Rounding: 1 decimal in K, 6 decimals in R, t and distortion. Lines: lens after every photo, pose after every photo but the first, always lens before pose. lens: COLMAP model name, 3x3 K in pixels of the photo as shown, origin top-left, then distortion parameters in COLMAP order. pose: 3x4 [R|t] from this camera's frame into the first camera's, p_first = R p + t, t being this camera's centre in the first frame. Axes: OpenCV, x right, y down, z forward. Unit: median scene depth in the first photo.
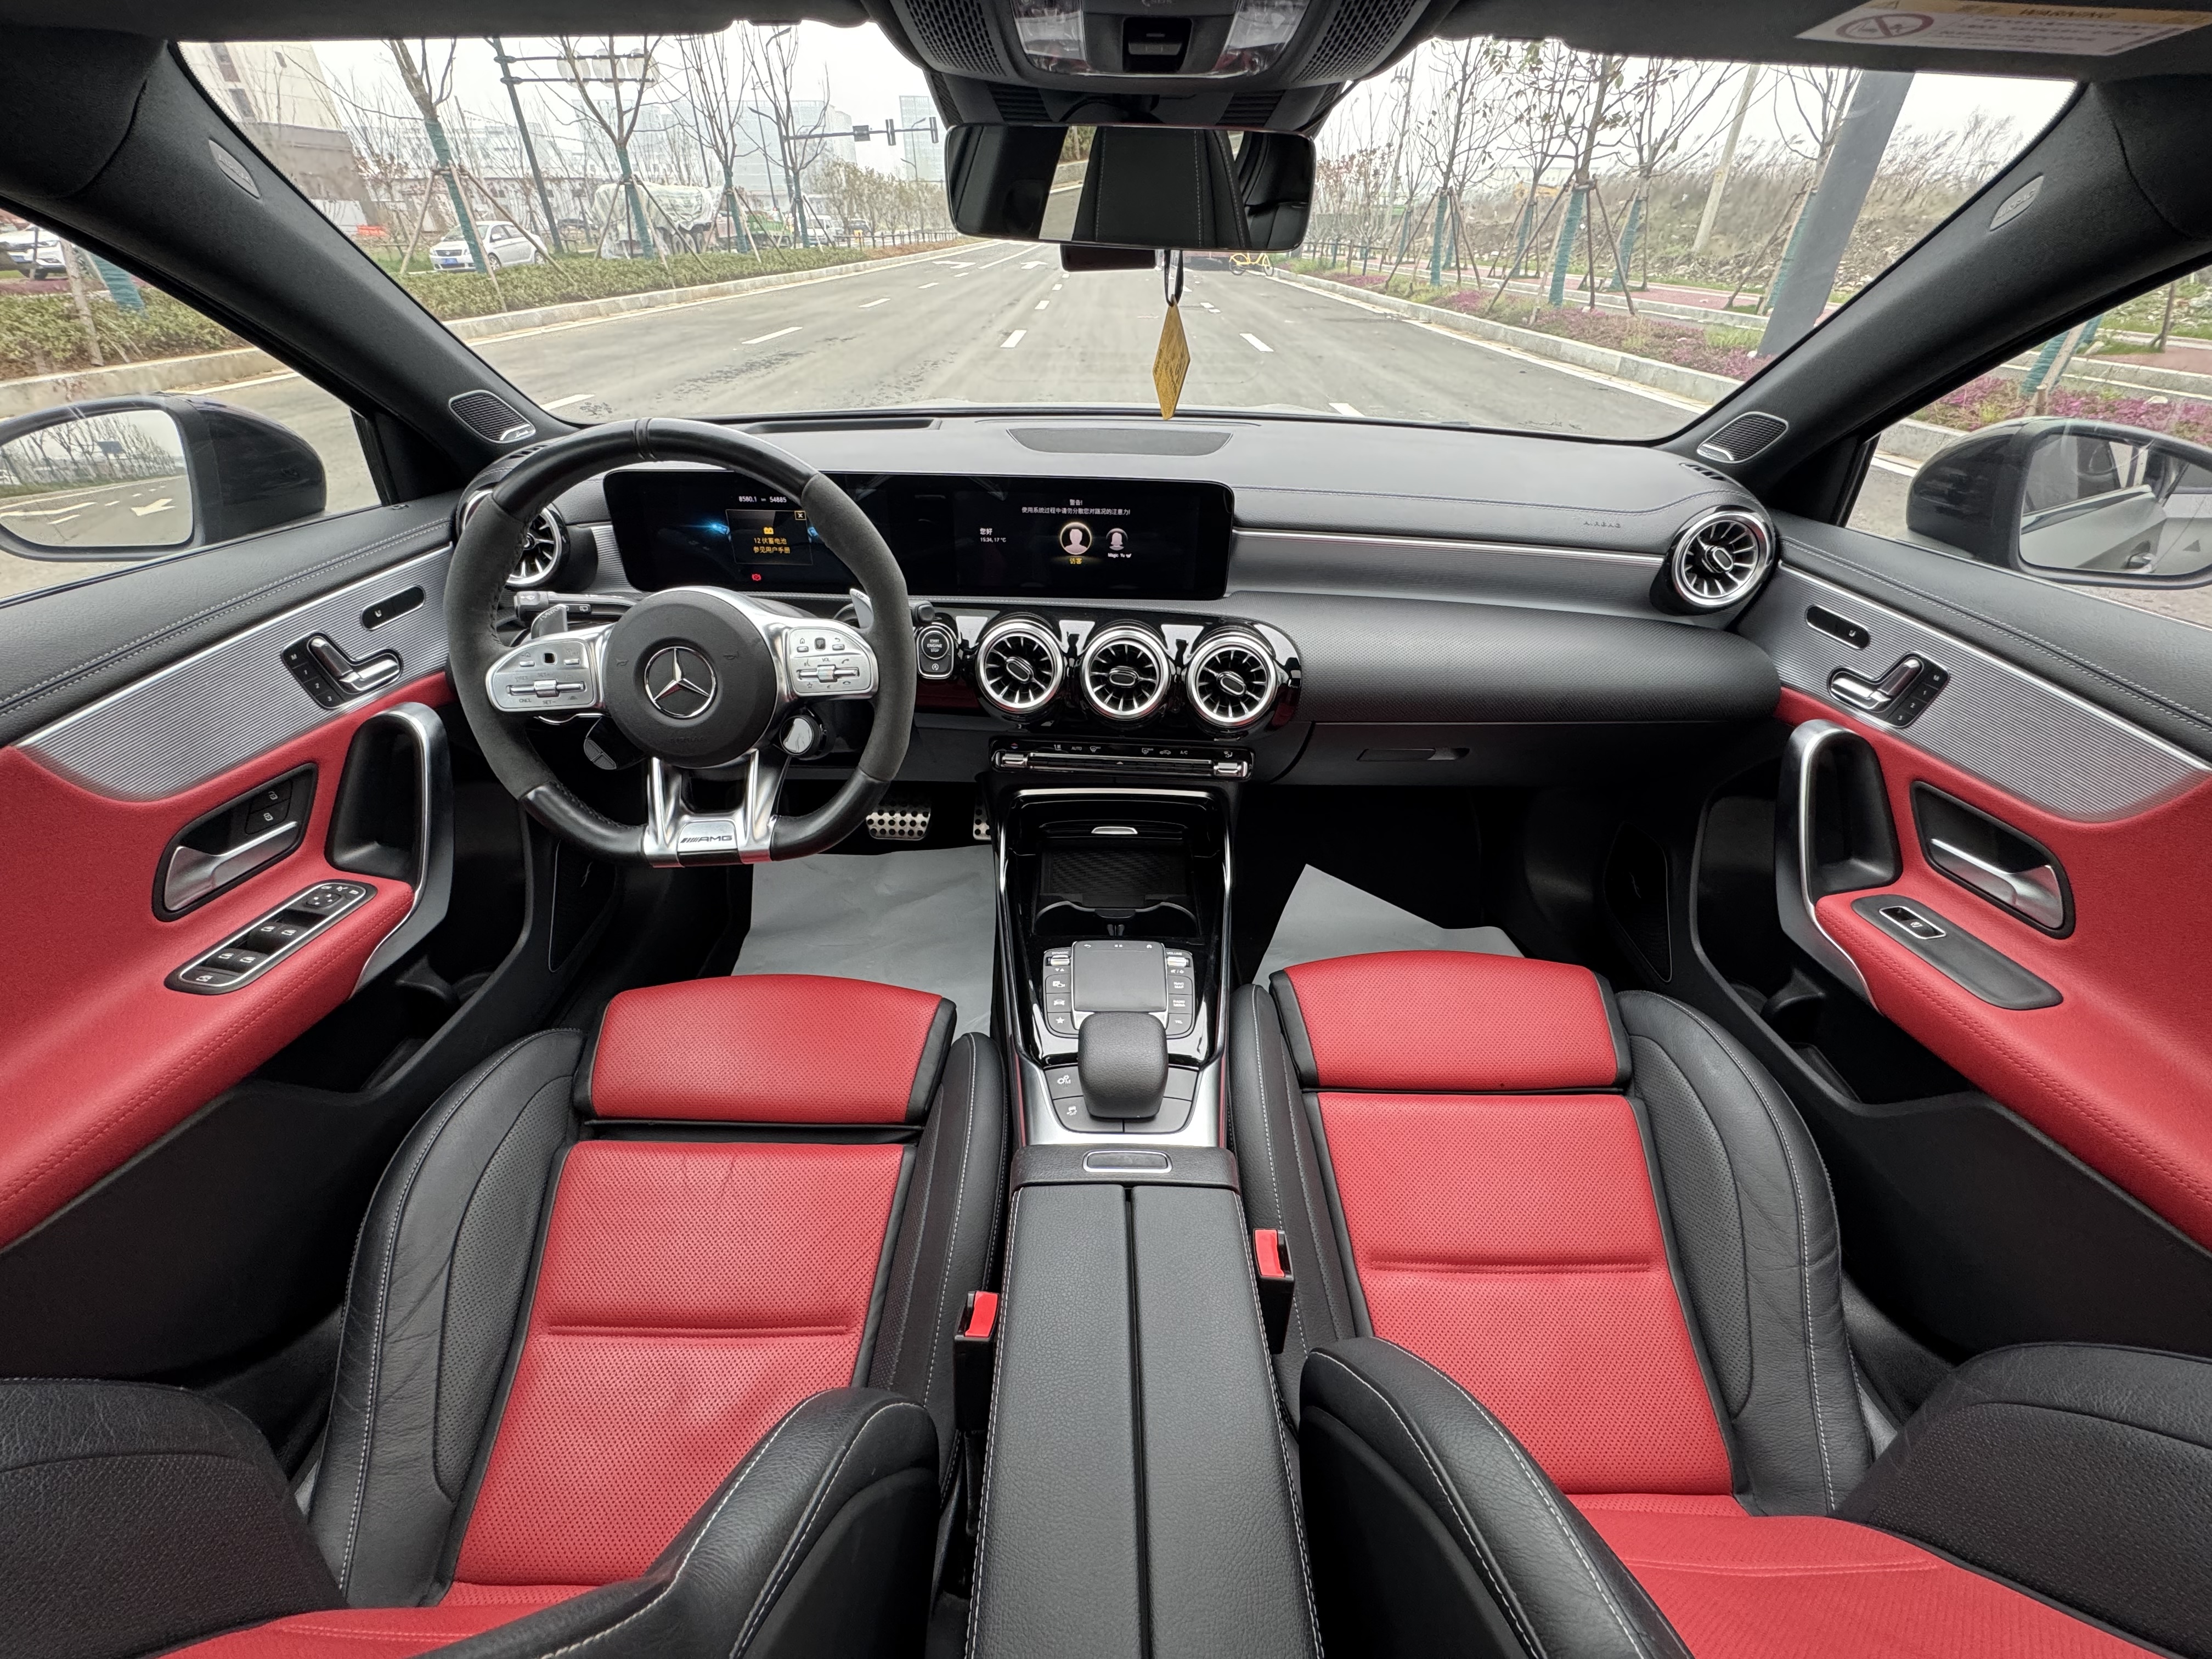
lens RADIAL K [[881.6, 0, 1106.0], [0, 881.6, 829.5], [0, 0, 1]] dist [0.001392, 0.000200]
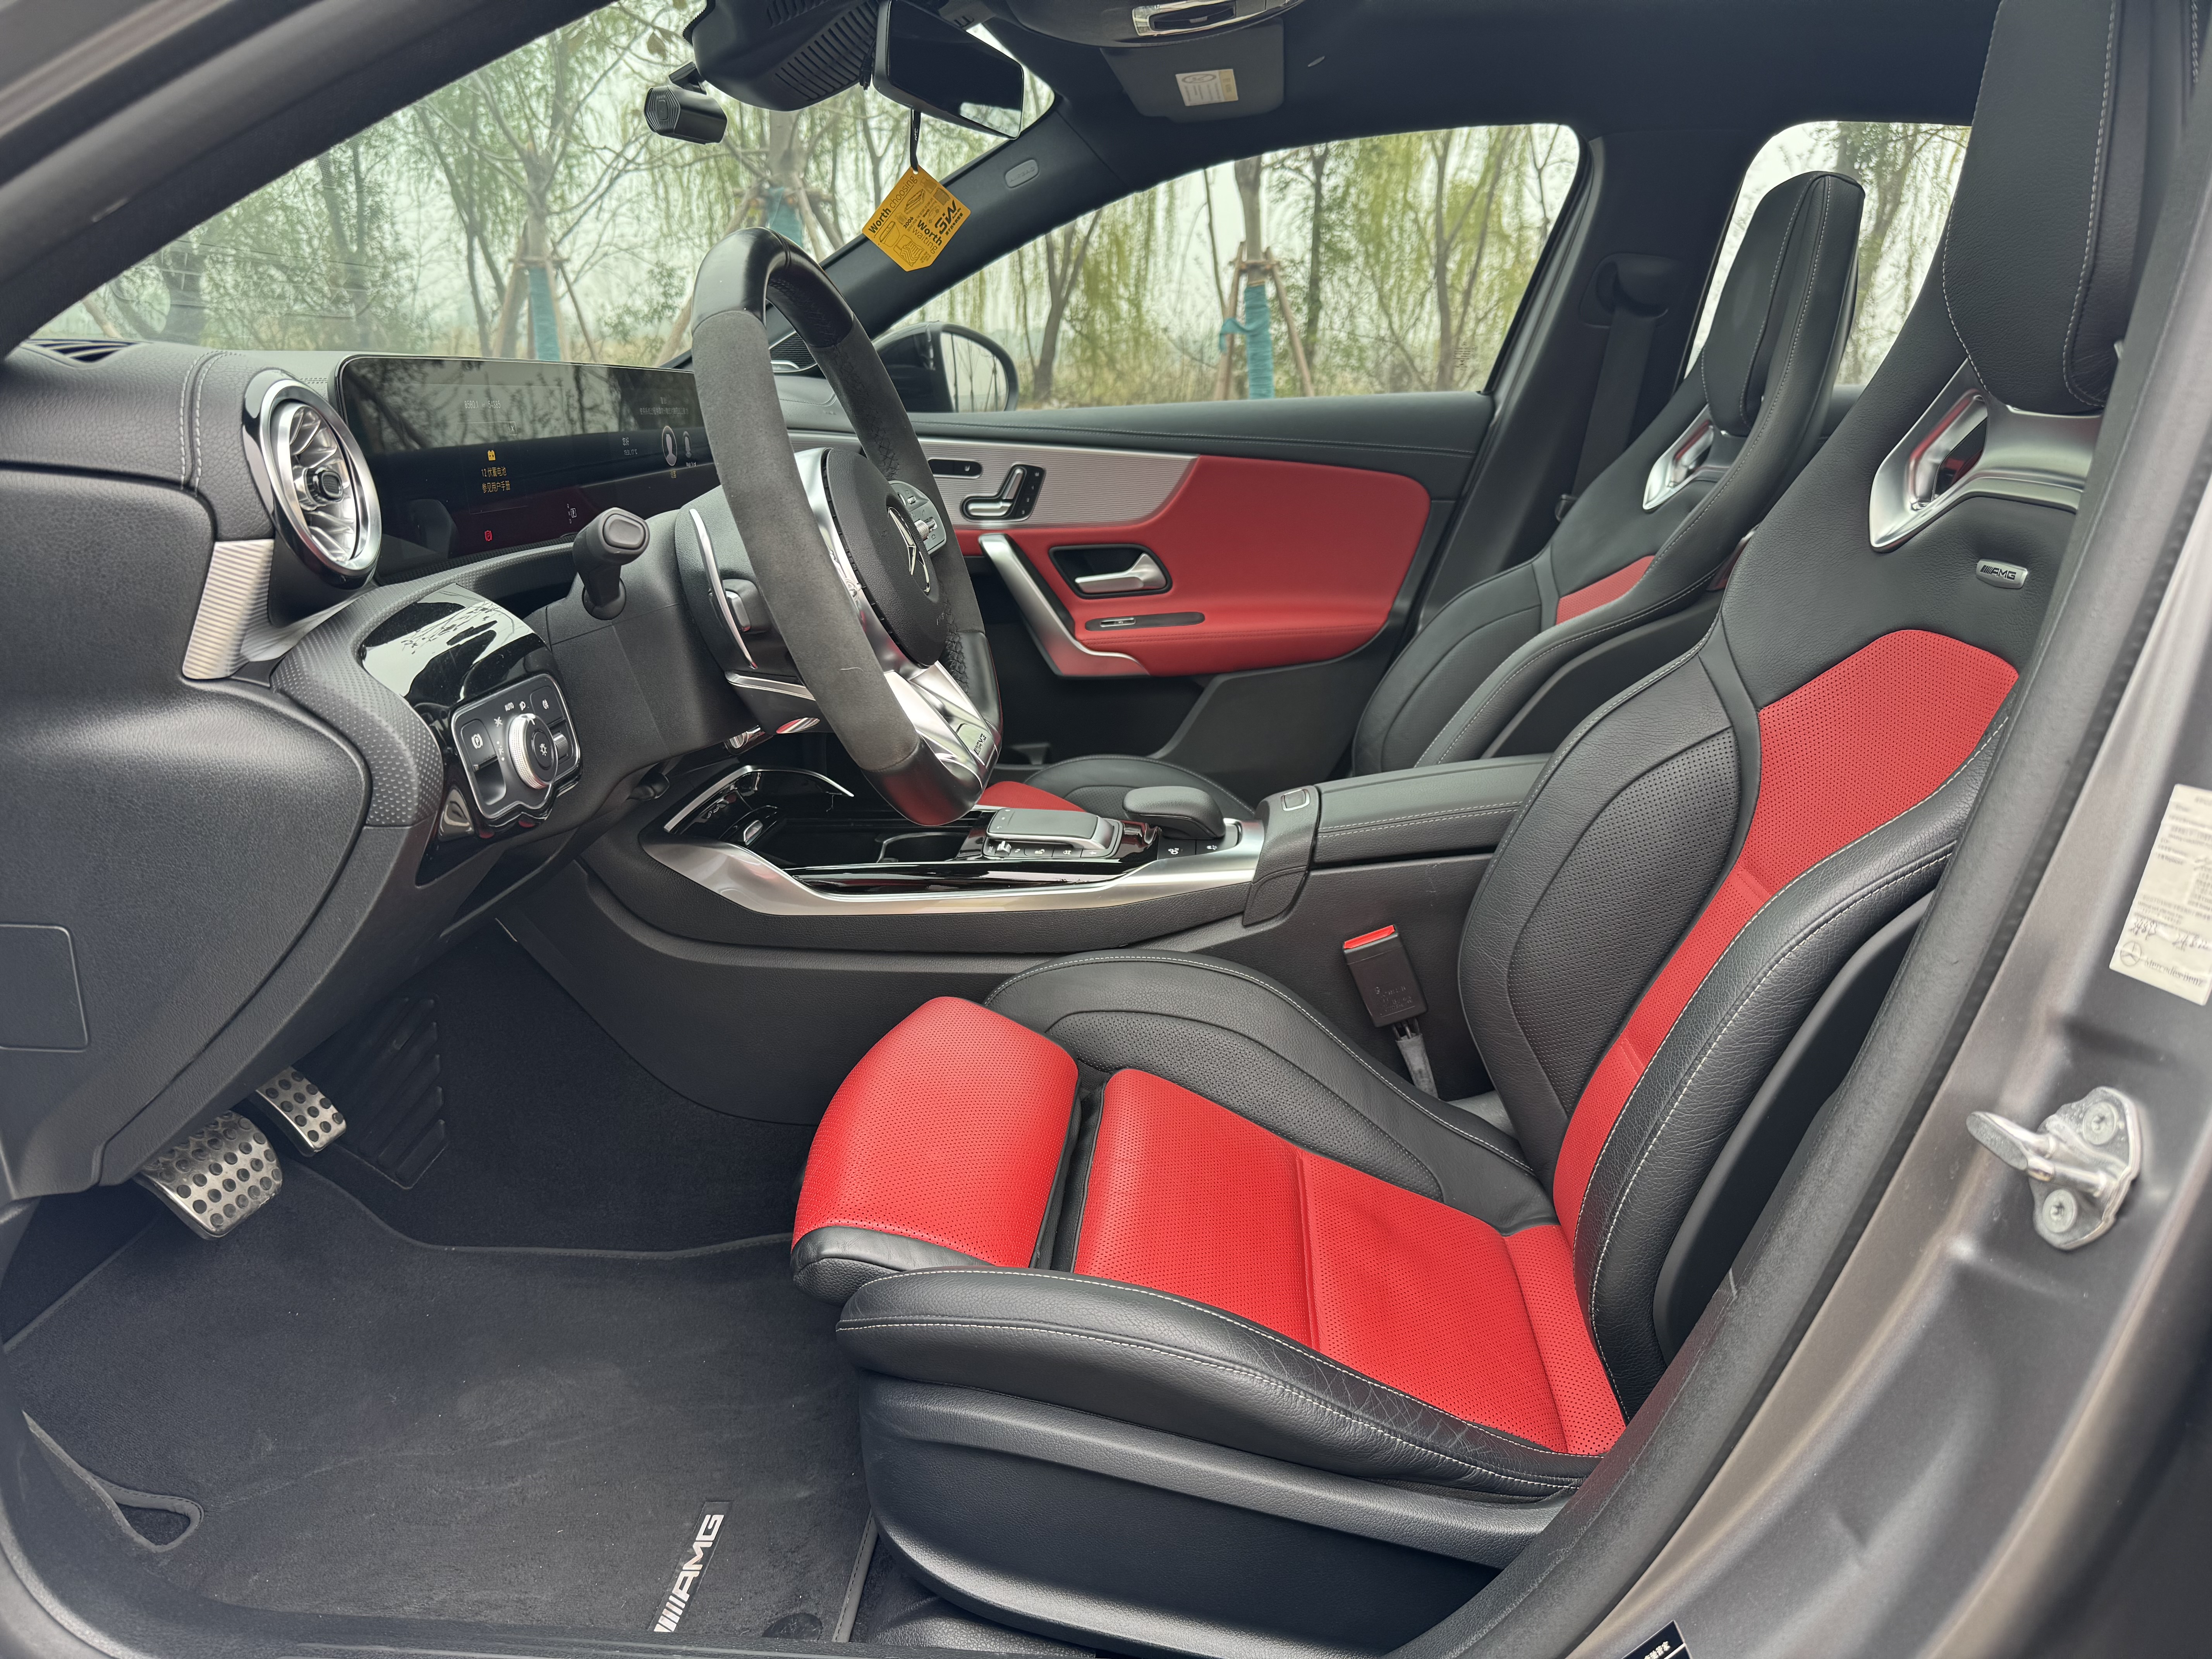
lens RADIAL K [[1530.8, 0, 1115.0], [0, 1530.8, 881.4], [0, 0, 1]] dist [0.080822, -0.149572]
pose [[0.070967, -0.311825, 0.947486, -1.546361], [0.538199, 0.811720, 0.226832, -0.118172], [-0.839825, 0.493838, 0.225429, 0.578657]]
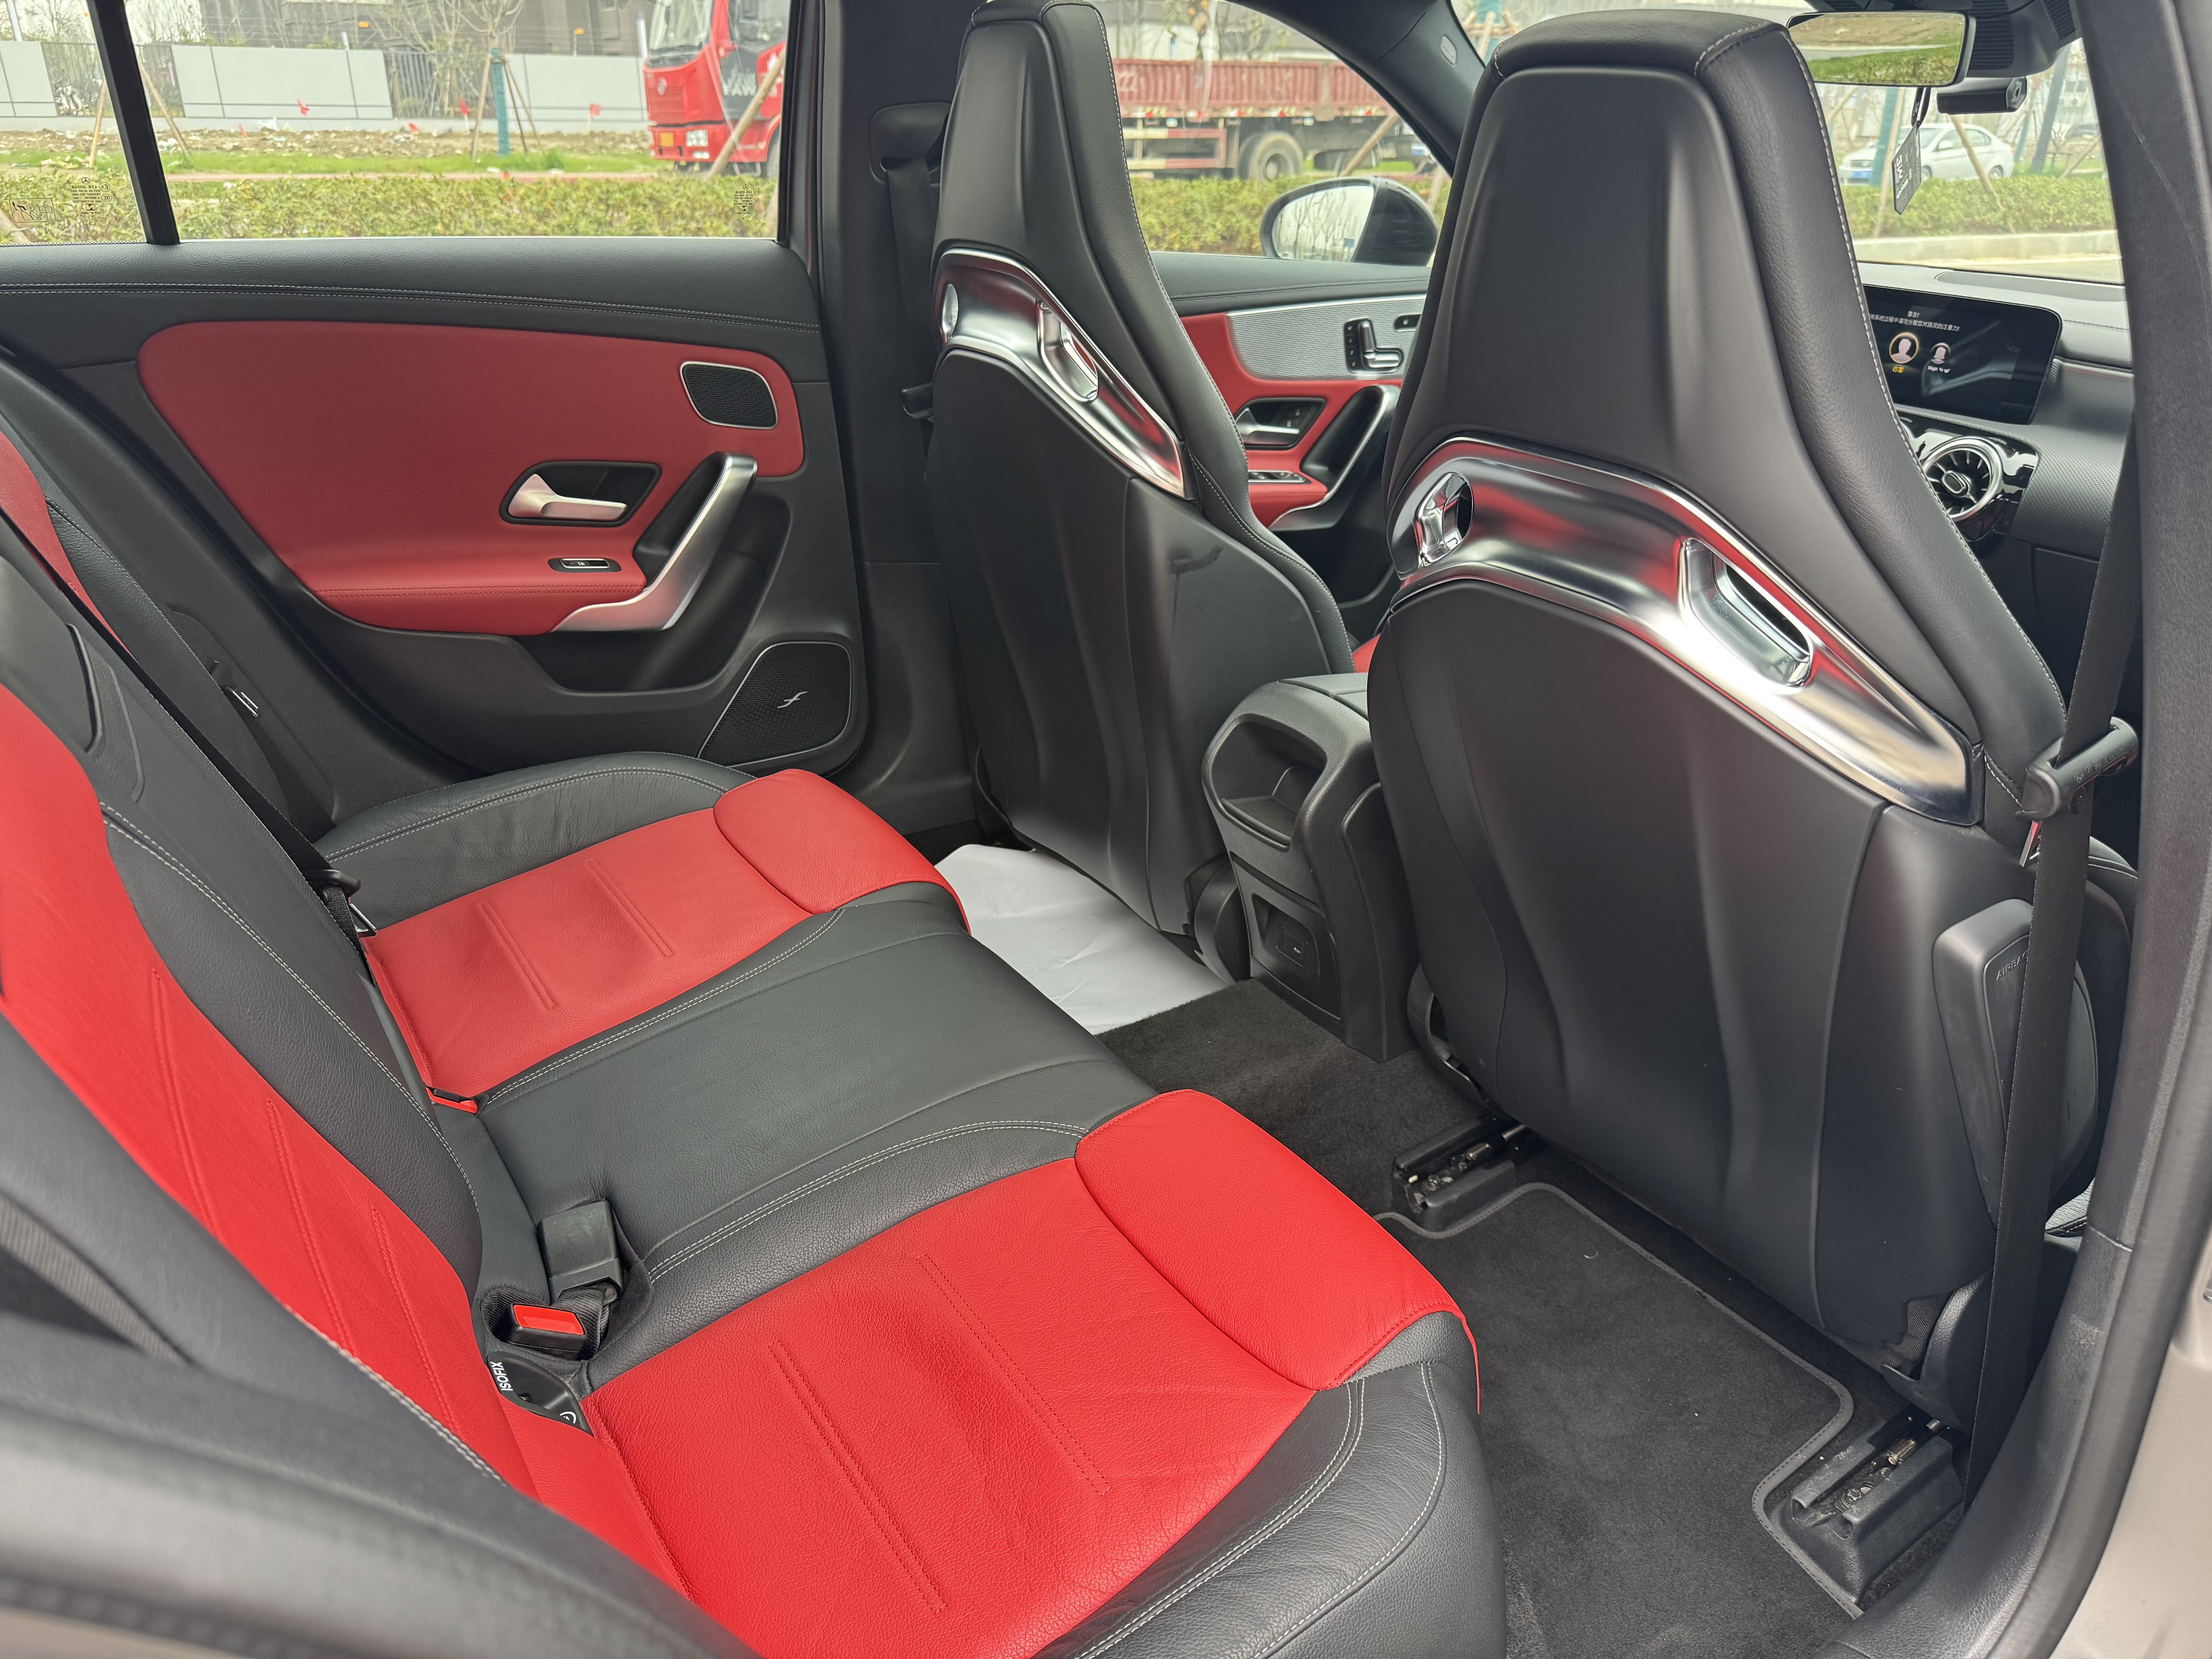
lens RADIAL K [[1586.6, 0, 1100.1], [0, 1586.6, 828.5], [0, 0, 1]] dist [0.055039, -0.075189]
pose [[0.552167, 0.350864, -0.756311, 1.118175], [-0.487250, 0.871900, 0.048756, 0.566210], [0.676535, 0.341592, 0.652393, -0.738009]]
